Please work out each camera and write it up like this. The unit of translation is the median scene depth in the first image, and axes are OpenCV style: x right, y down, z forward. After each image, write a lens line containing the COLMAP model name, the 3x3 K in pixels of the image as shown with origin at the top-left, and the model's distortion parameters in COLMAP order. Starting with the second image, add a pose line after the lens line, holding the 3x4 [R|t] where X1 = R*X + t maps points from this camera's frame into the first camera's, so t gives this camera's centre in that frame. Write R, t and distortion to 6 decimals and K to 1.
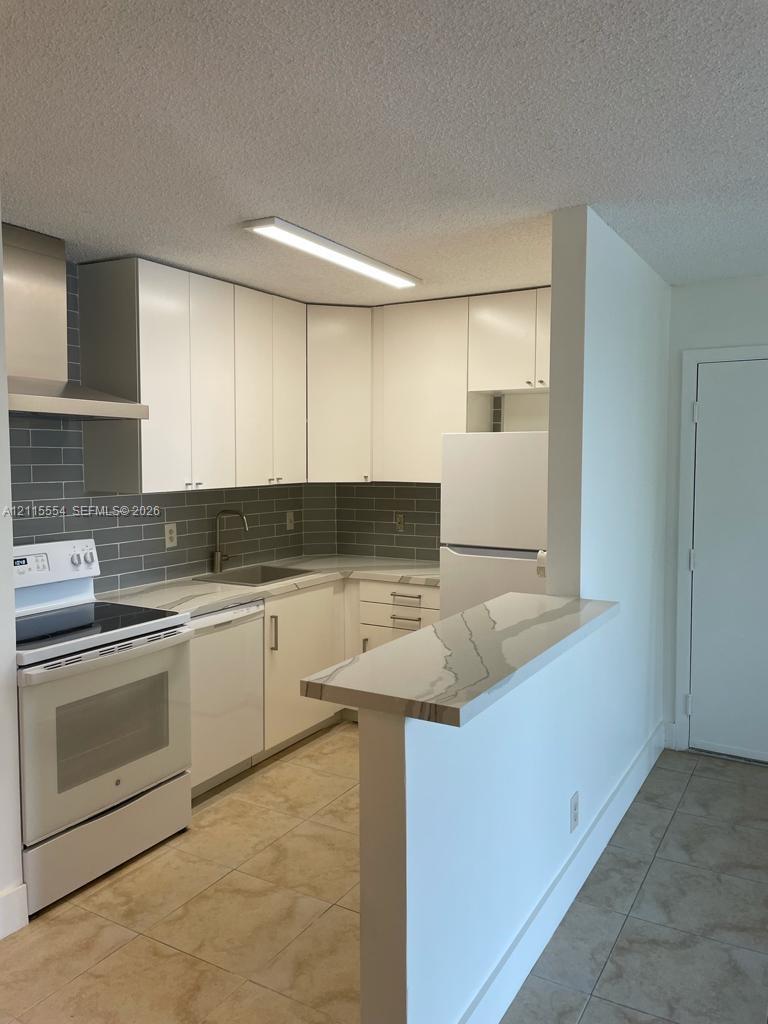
lens RADIAL K [[771.5, 0, 389.1], [0, 771.5, 503.6], [0, 0, 1]] dist [0.086298, -0.106497]
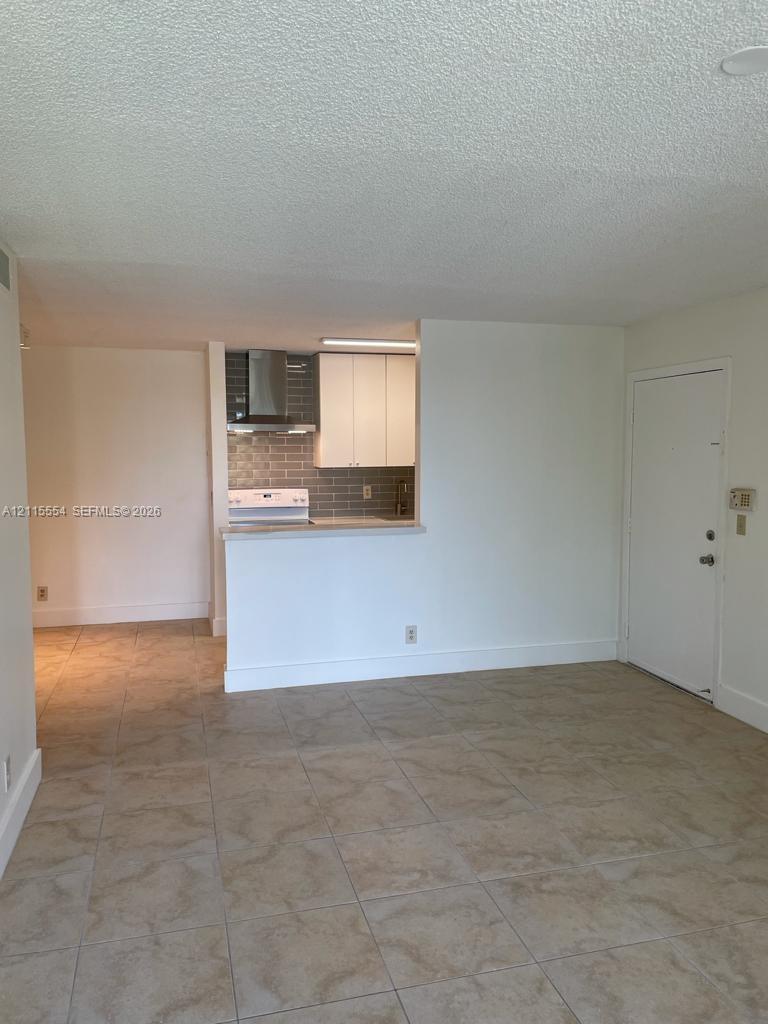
lens RADIAL K [[771.5, 0, 390.0], [0, 771.5, 514.9], [0, 0, 1]] dist [0.086298, -0.106497]
pose [[0.714075, 0.061151, -0.697393, 1.116617], [-0.042545, 0.998127, 0.043959, 0.012671], [0.698775, -0.001719, 0.715339, -0.295810]]
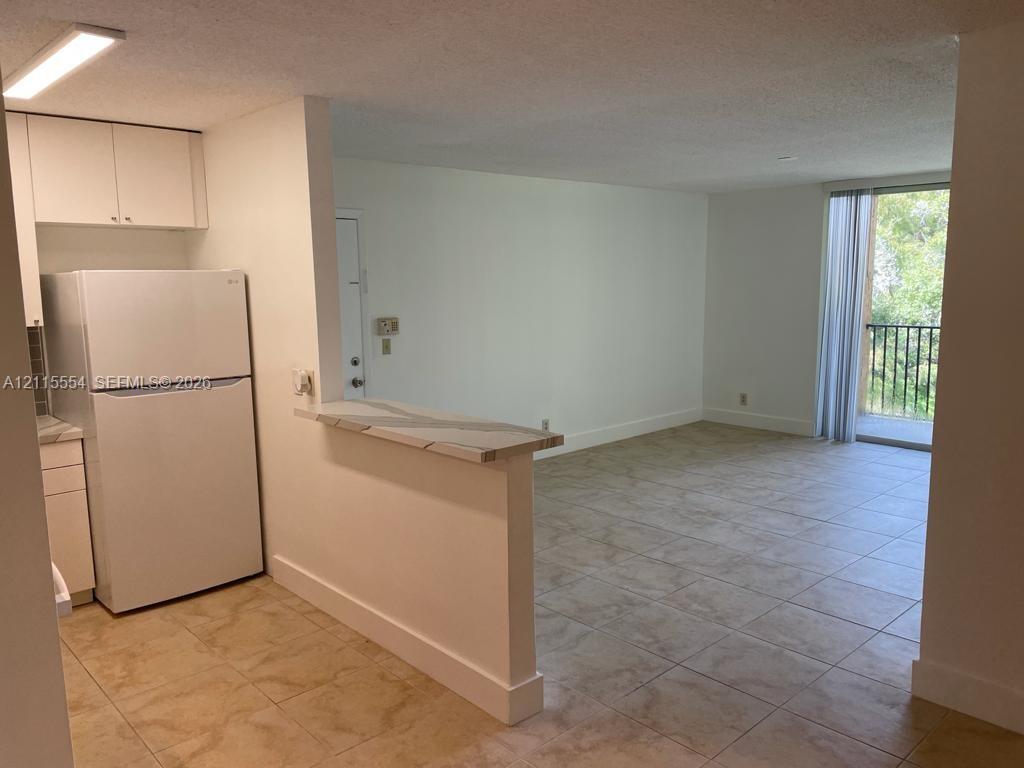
lens RADIAL K [[771.5, 0, 518.9], [0, 771.5, 391.7], [0, 0, 1]] dist [0.086298, -0.106497]
pose [[0.288931, -0.145669, 0.946203, -0.689620], [0.071232, 0.988888, 0.130489, -0.033880], [-0.954696, 0.029698, 0.296096, 0.235896]]
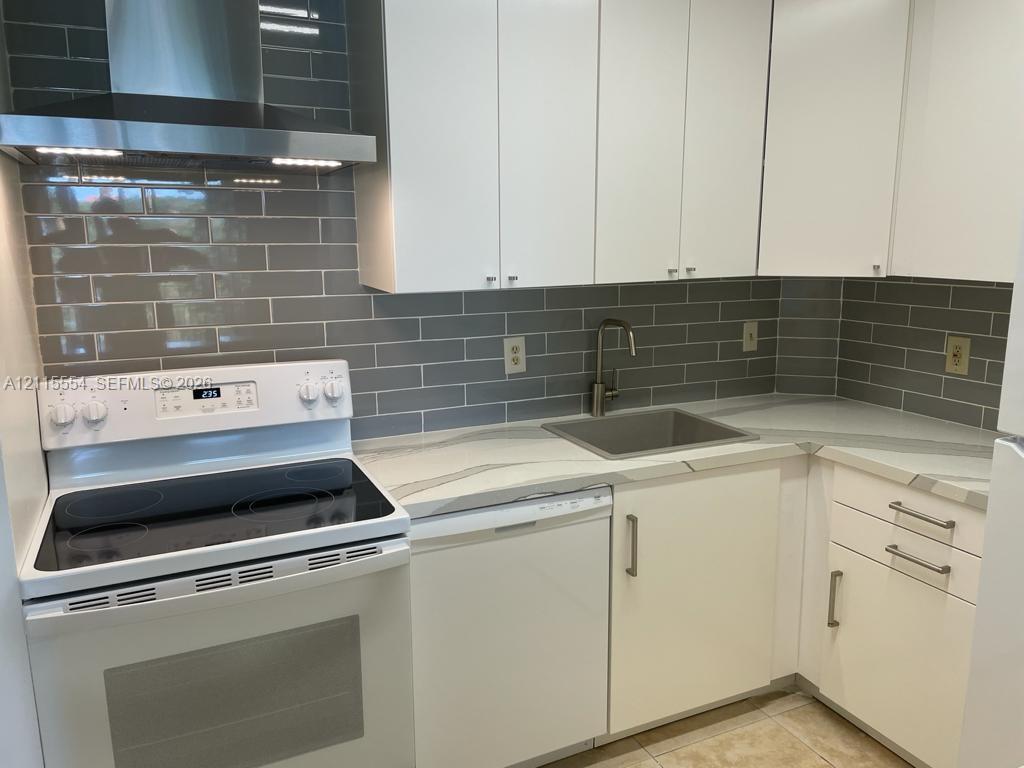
lens RADIAL K [[771.5, 0, 517.6], [0, 771.5, 378.1], [0, 0, 1]] dist [0.086298, -0.106497]
pose [[0.822388, 0.099141, -0.560222, 0.089576], [-0.030413, 0.990953, 0.130719, -0.026271], [0.568113, -0.090464, 0.817963, 0.506461]]
